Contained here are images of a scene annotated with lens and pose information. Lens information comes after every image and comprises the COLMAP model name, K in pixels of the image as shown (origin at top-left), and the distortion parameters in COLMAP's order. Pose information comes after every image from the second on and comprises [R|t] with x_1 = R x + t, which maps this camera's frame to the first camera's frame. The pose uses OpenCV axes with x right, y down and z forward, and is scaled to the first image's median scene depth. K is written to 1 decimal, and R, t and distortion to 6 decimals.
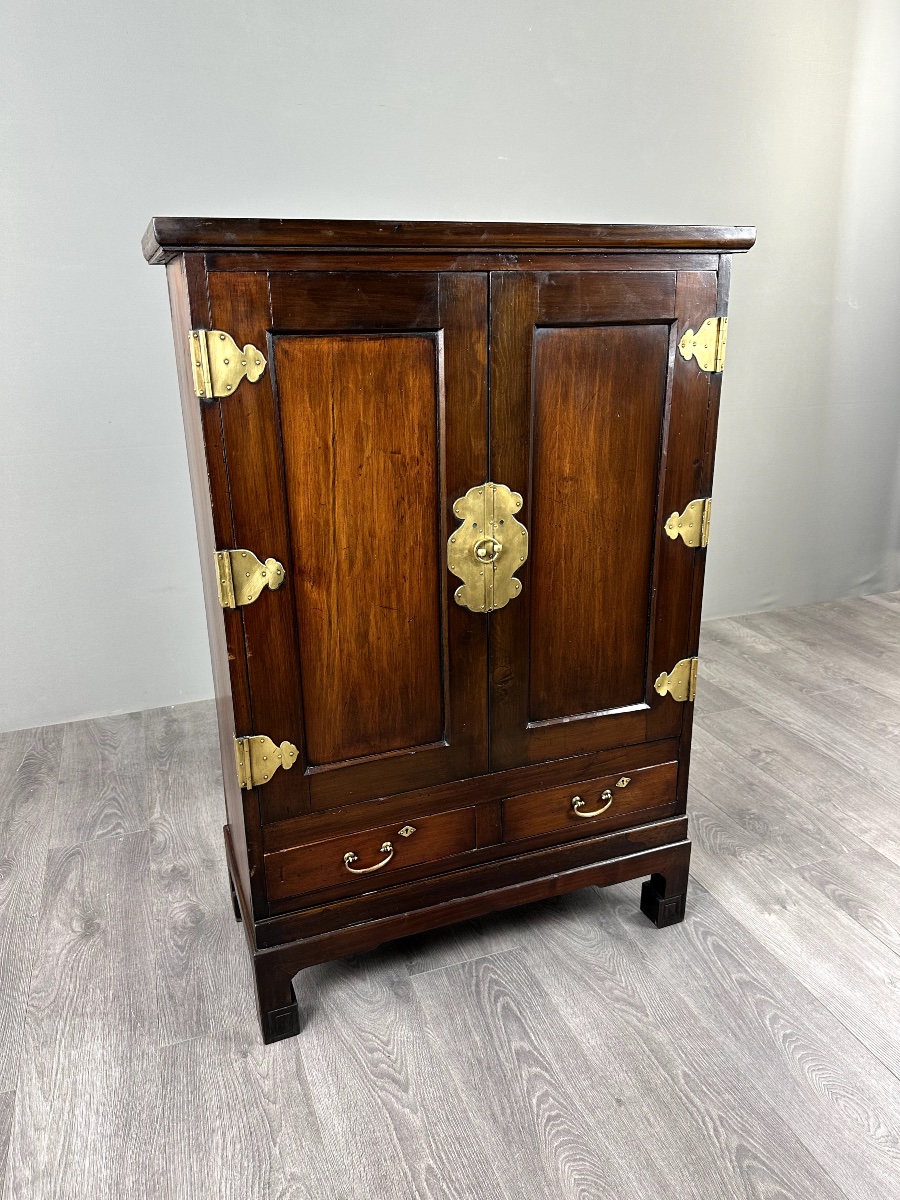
lens RADIAL K [[841.3, 0, 446.2], [0, 841.3, 613.7], [0, 0, 1]] dist [0.062474, -0.064493]
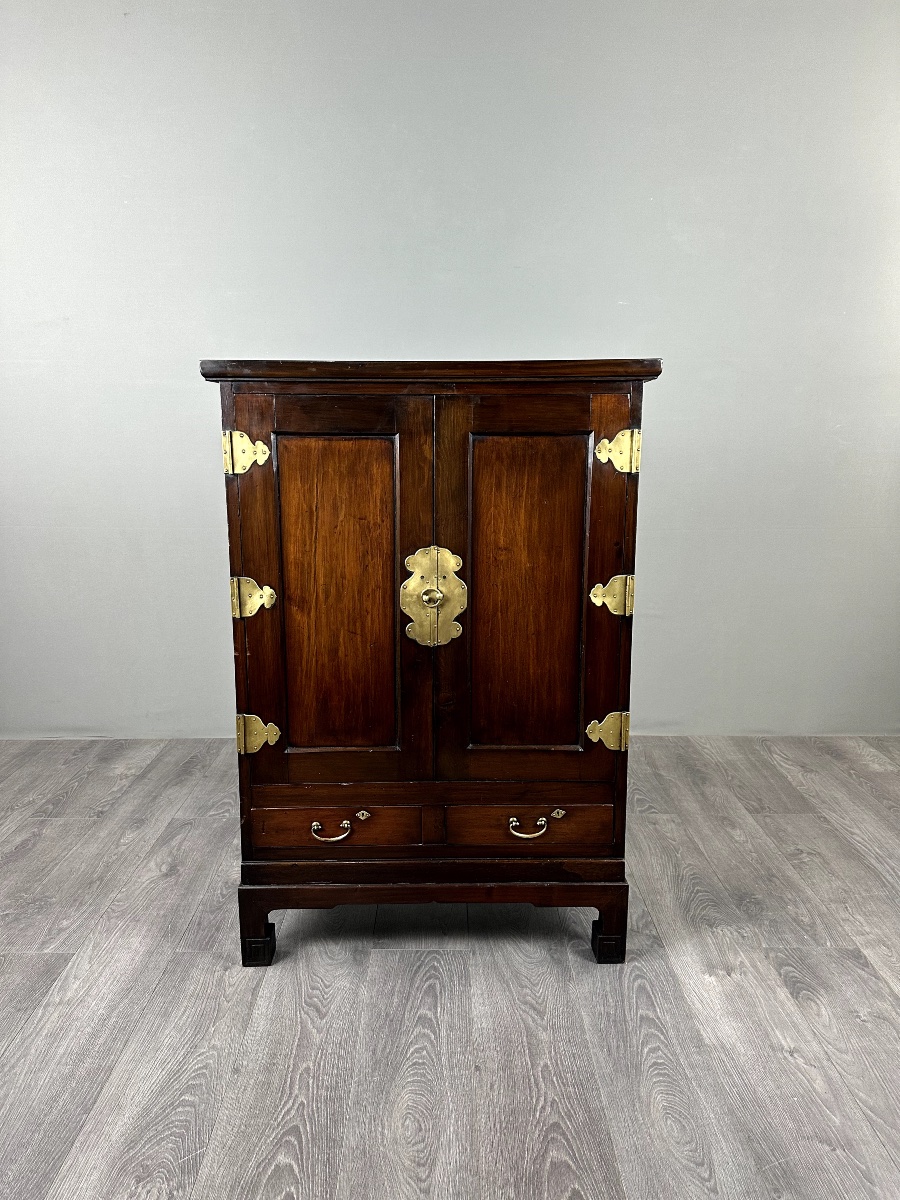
lens RADIAL K [[841.3, 0, 446.9], [0, 841.3, 608.7], [0, 0, 1]] dist [0.062474, -0.064493]
pose [[0.941895, 0.082500, -0.325618, 0.485120], [-0.127316, 0.984724, -0.118785, 0.091510], [0.310844, 0.153340, 0.938010, -0.209878]]
